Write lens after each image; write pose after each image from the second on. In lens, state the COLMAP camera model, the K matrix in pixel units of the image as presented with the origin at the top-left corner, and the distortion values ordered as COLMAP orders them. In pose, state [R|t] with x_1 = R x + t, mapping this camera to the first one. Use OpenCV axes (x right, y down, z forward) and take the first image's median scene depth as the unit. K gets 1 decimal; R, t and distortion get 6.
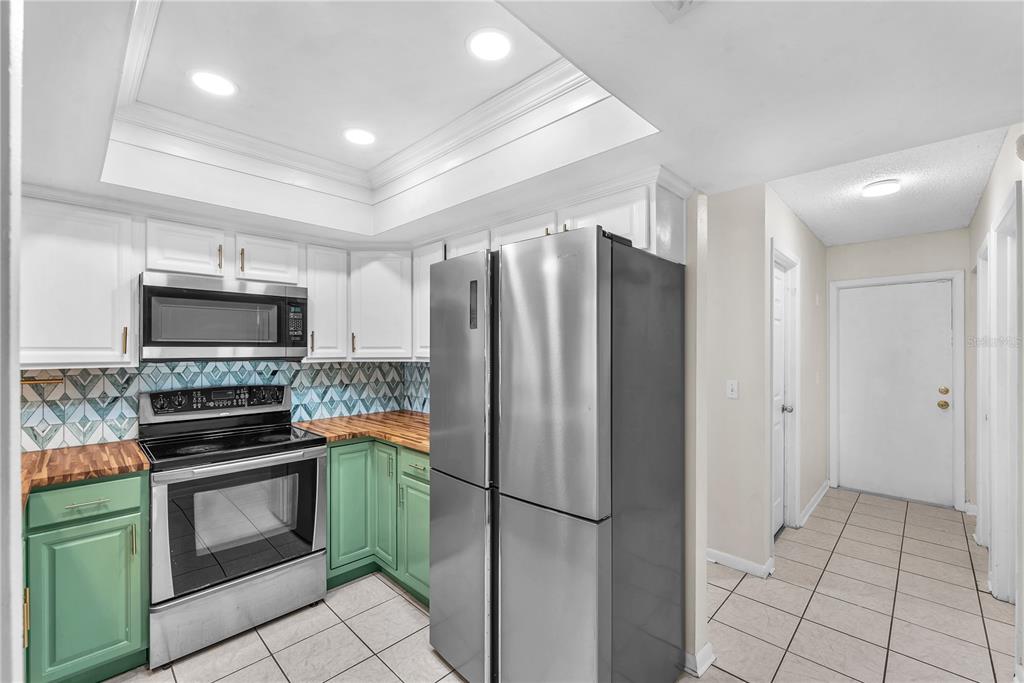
lens RADIAL K [[428.7, 0, 503.5], [0, 428.7, 347.1], [0, 0, 1]] dist [-0.000428, 0.000226]
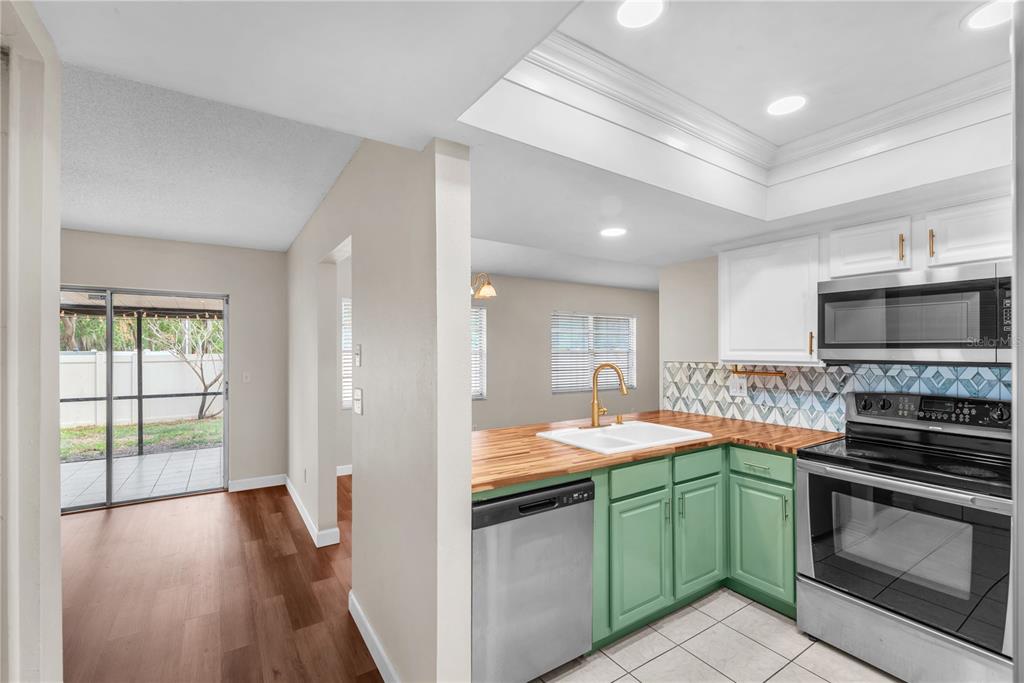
lens RADIAL K [[428.7, 0, 502.3], [0, 428.7, 345.3], [0, 0, 1]] dist [-0.000428, 0.000226]
pose [[-0.216081, -0.010760, -0.976316, 0.398256], [0.000824, 0.999937, -0.011203, 0.001962], [0.976375, -0.003226, -0.216059, 0.392434]]
